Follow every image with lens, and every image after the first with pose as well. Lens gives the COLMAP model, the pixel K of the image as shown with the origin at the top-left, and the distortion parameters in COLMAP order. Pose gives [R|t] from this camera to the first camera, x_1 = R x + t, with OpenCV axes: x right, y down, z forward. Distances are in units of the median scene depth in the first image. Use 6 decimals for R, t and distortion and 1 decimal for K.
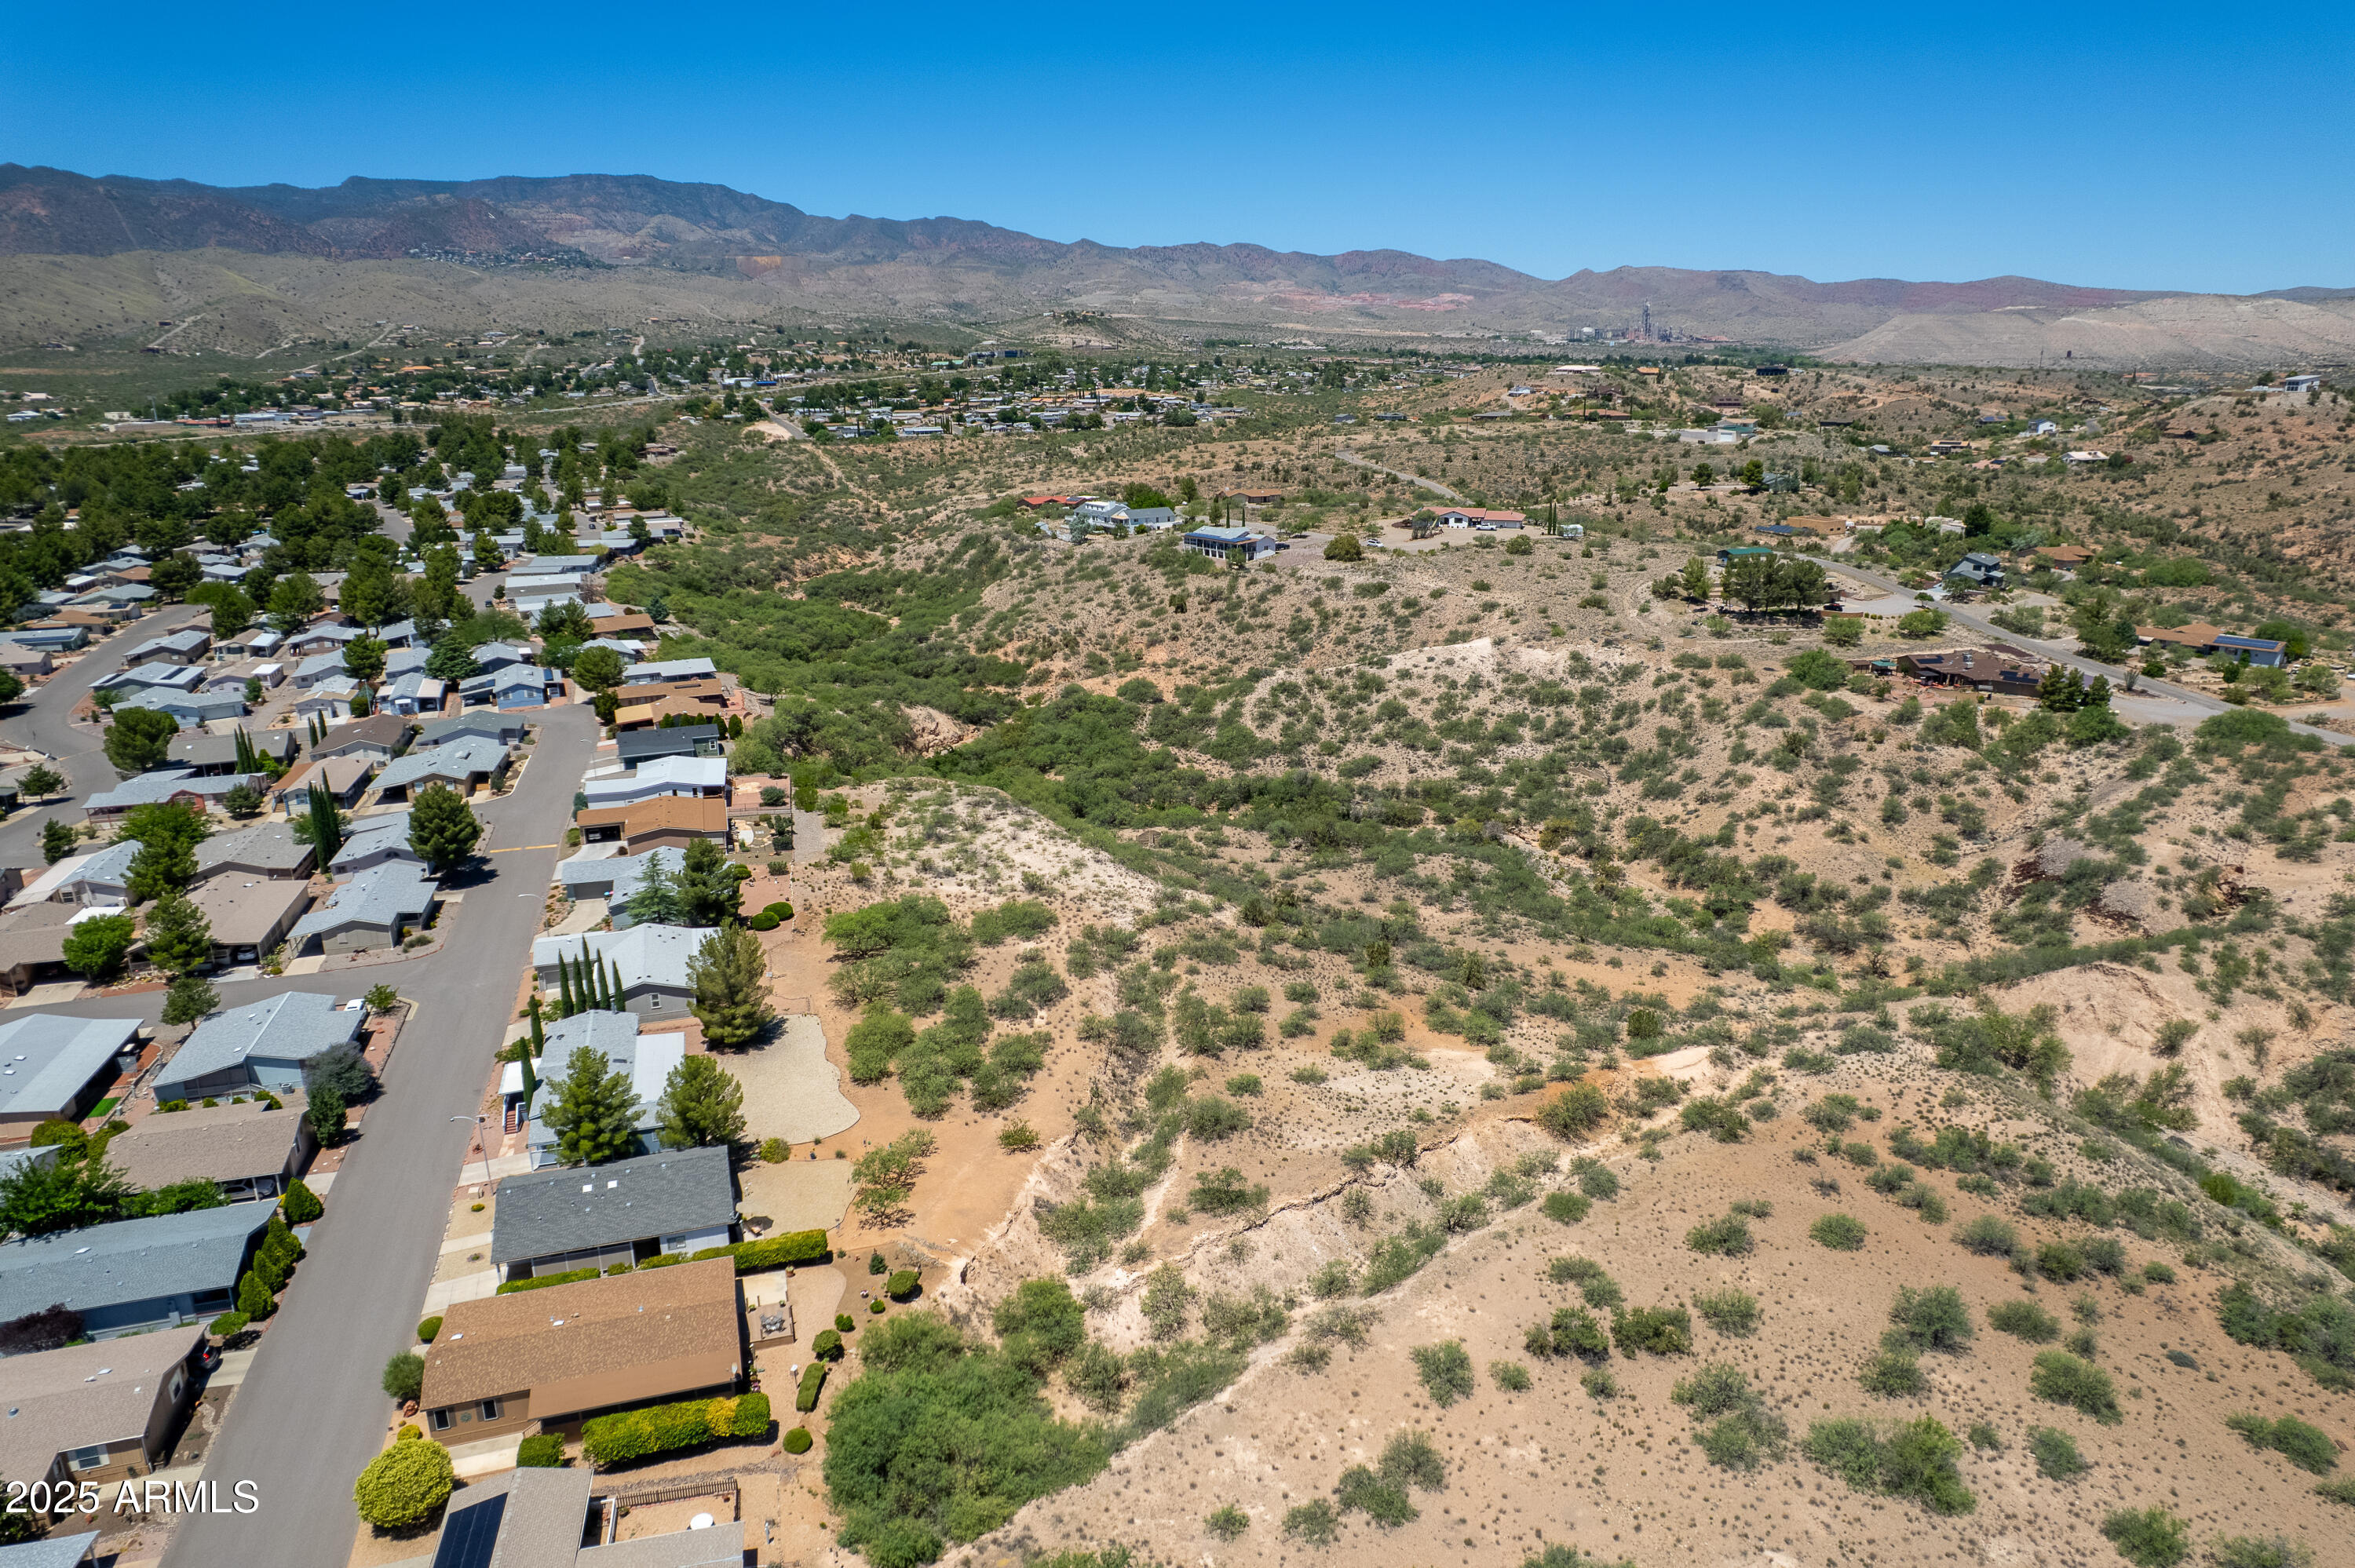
lens RADIAL K [[1511.9, 0, 1177.5], [0, 1511.9, 784.0], [0, 0, 1]] dist [-0.078829, 0.073168]
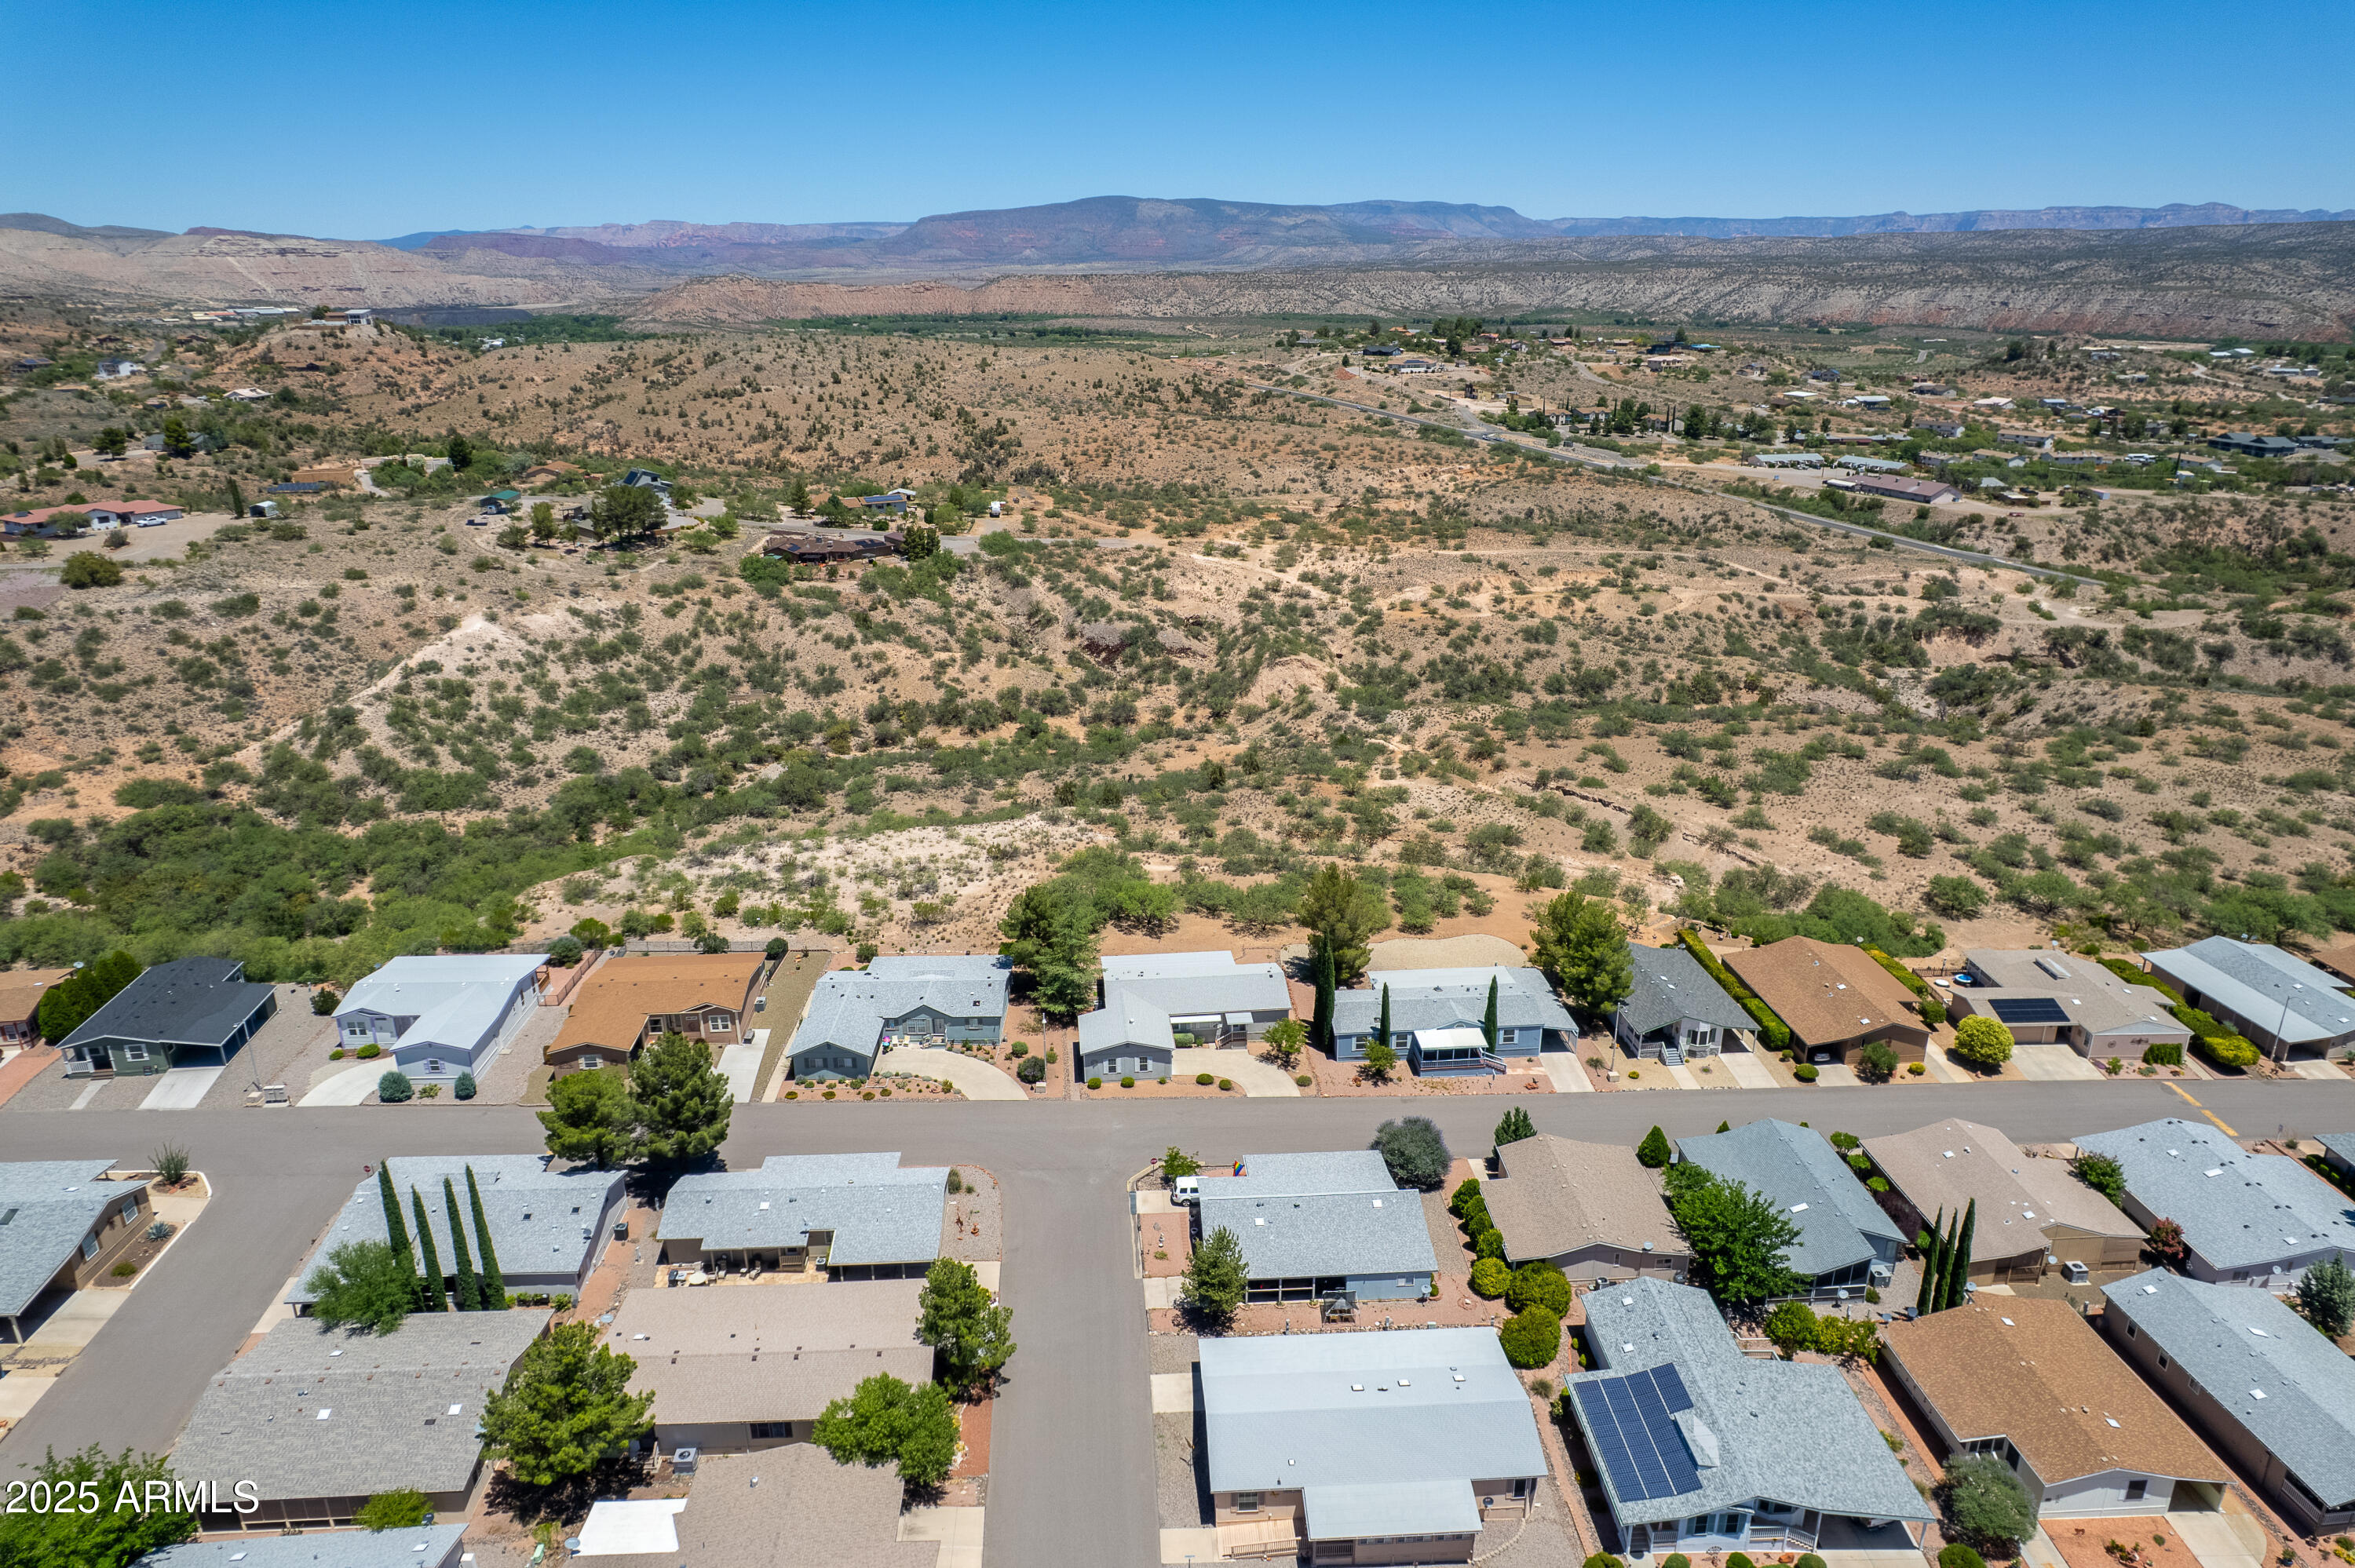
lens RADIAL K [[1511.9, 0, 1177.5], [0, 1511.9, 784.0], [0, 0, 1]] dist [-0.078829, 0.073168]
pose [[0.236943, -0.313161, 0.919668, -0.924868], [0.275123, 0.929502, 0.245627, -0.179151], [-0.931754, 0.194822, 0.306396, 0.559490]]
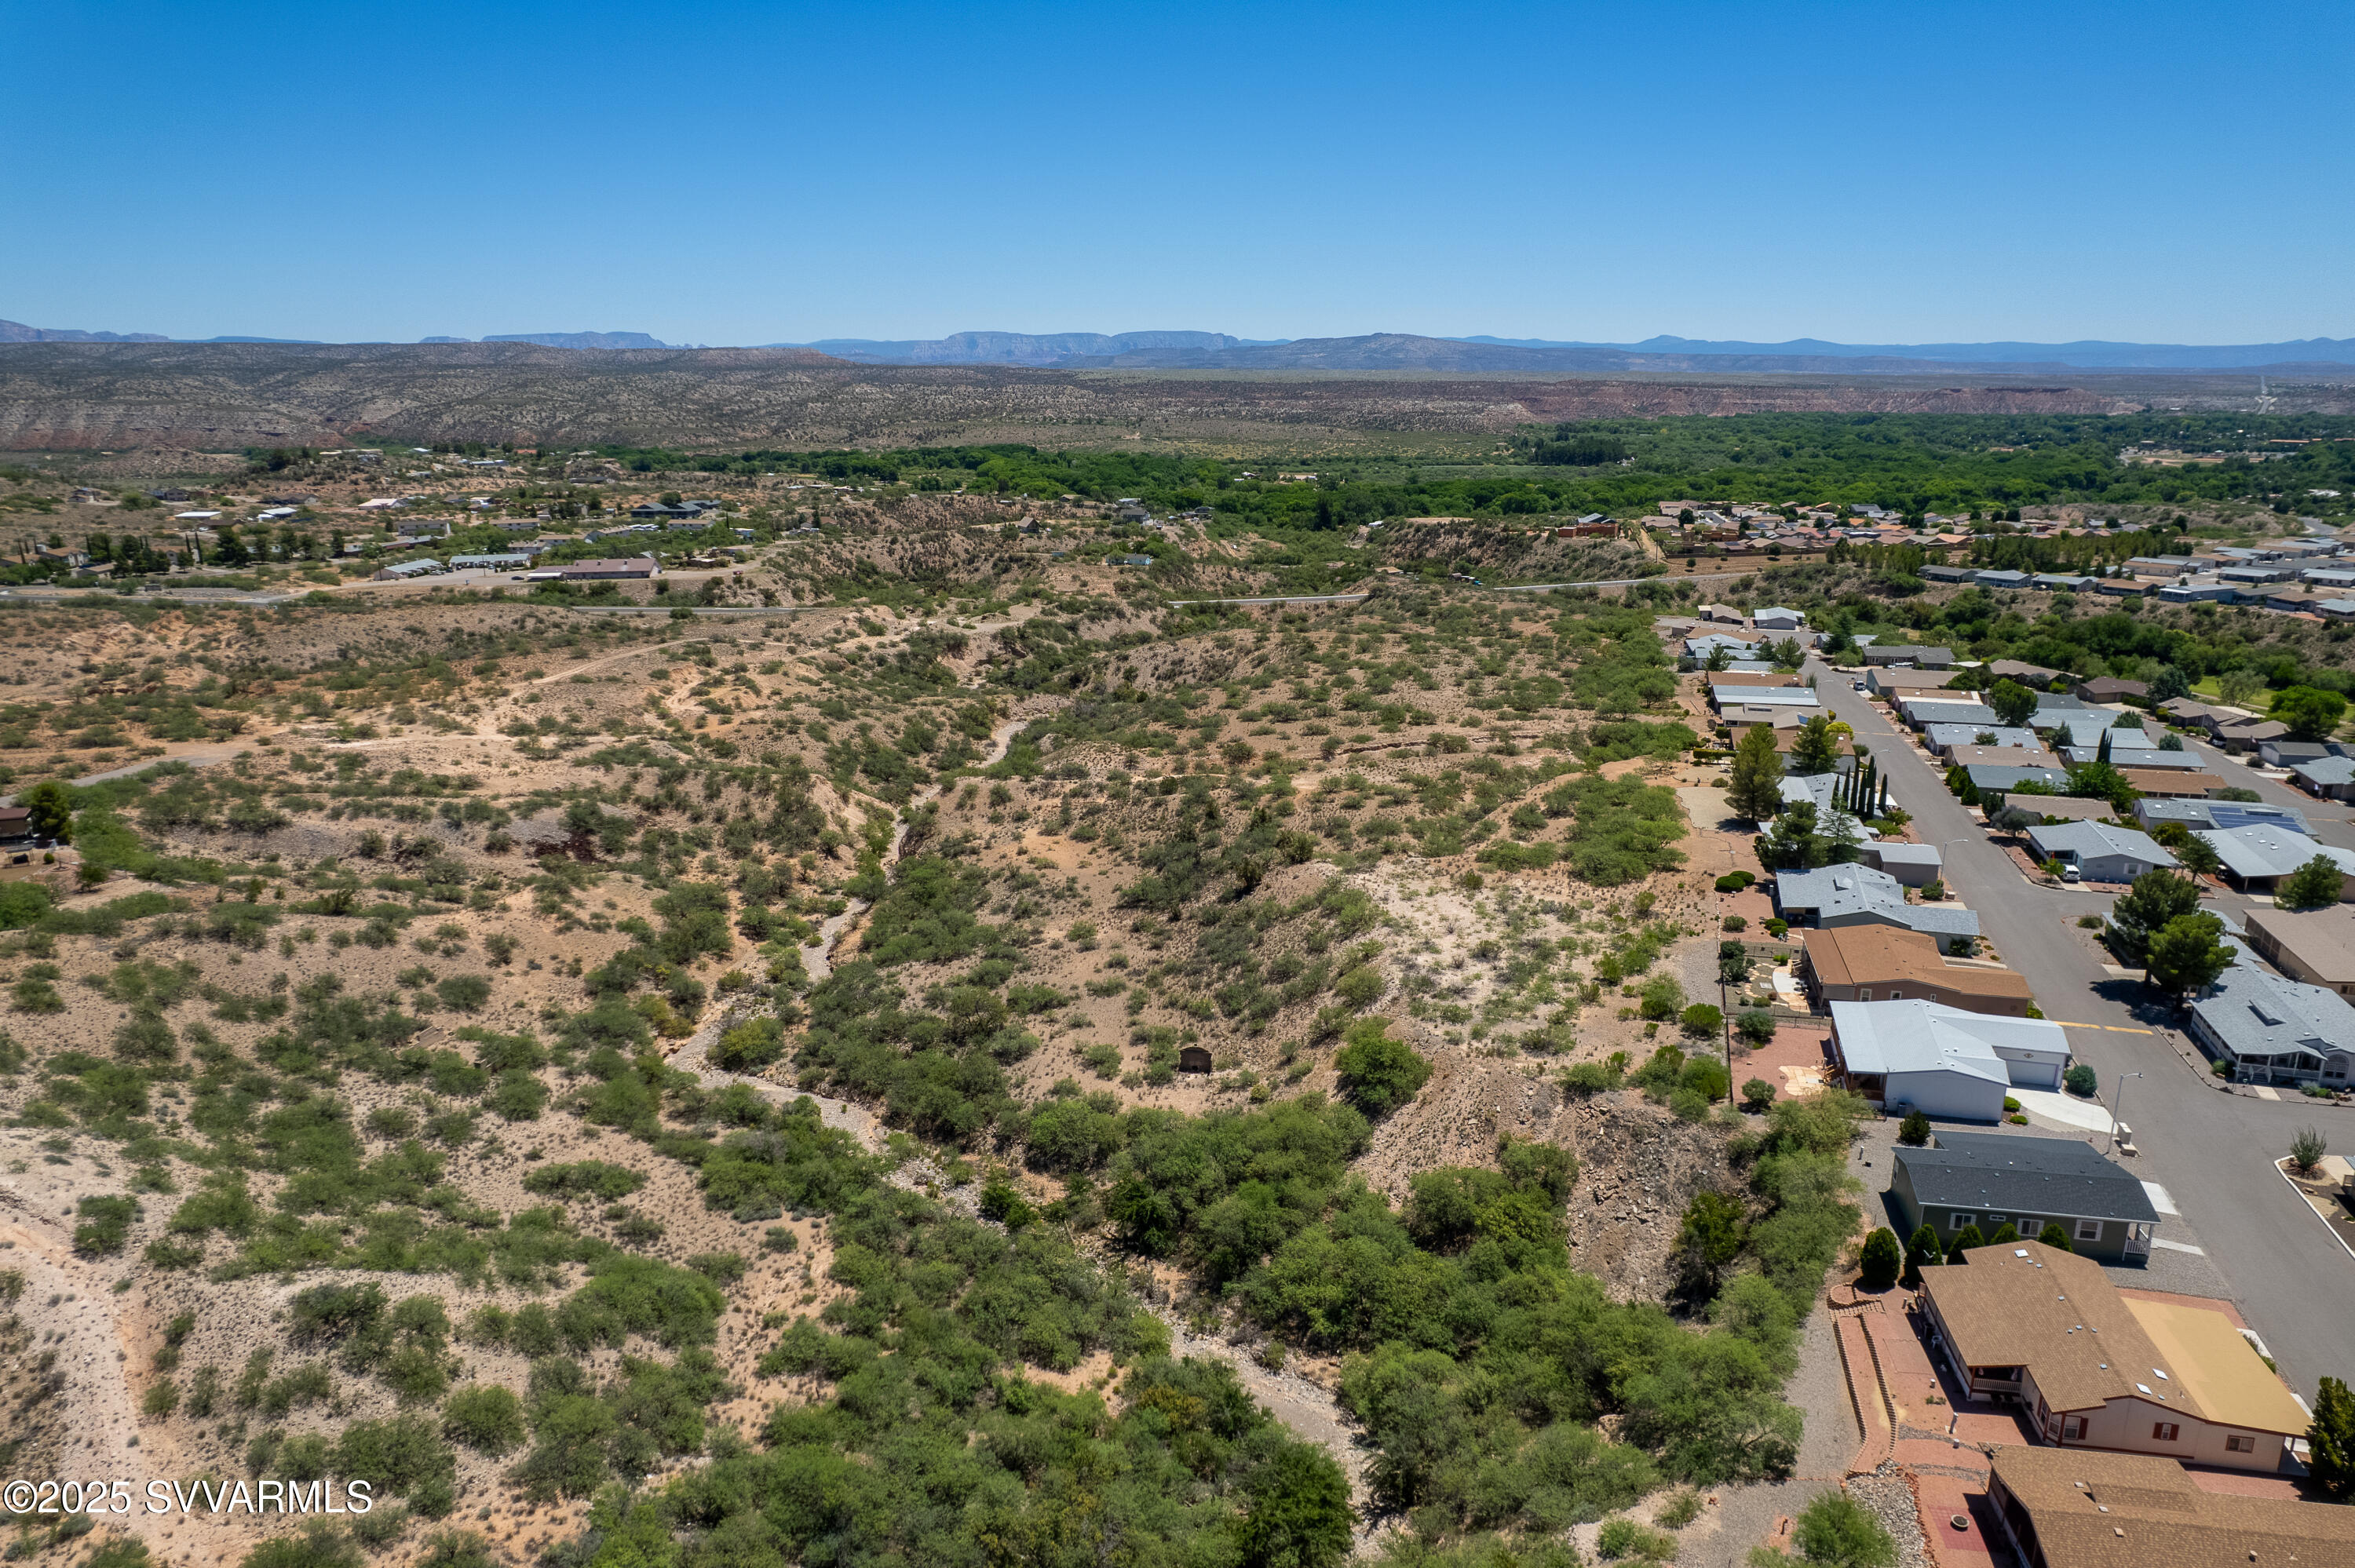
lens RADIAL K [[1511.9, 0, 1177.5], [0, 1511.9, 784.0], [0, 0, 1]] dist [-0.078829, 0.073168]
pose [[-0.849464, -0.119800, 0.513867, -0.423113], [0.160962, 0.868627, 0.468591, -0.480365], [-0.502496, 0.480765, -0.718584, 1.730122]]
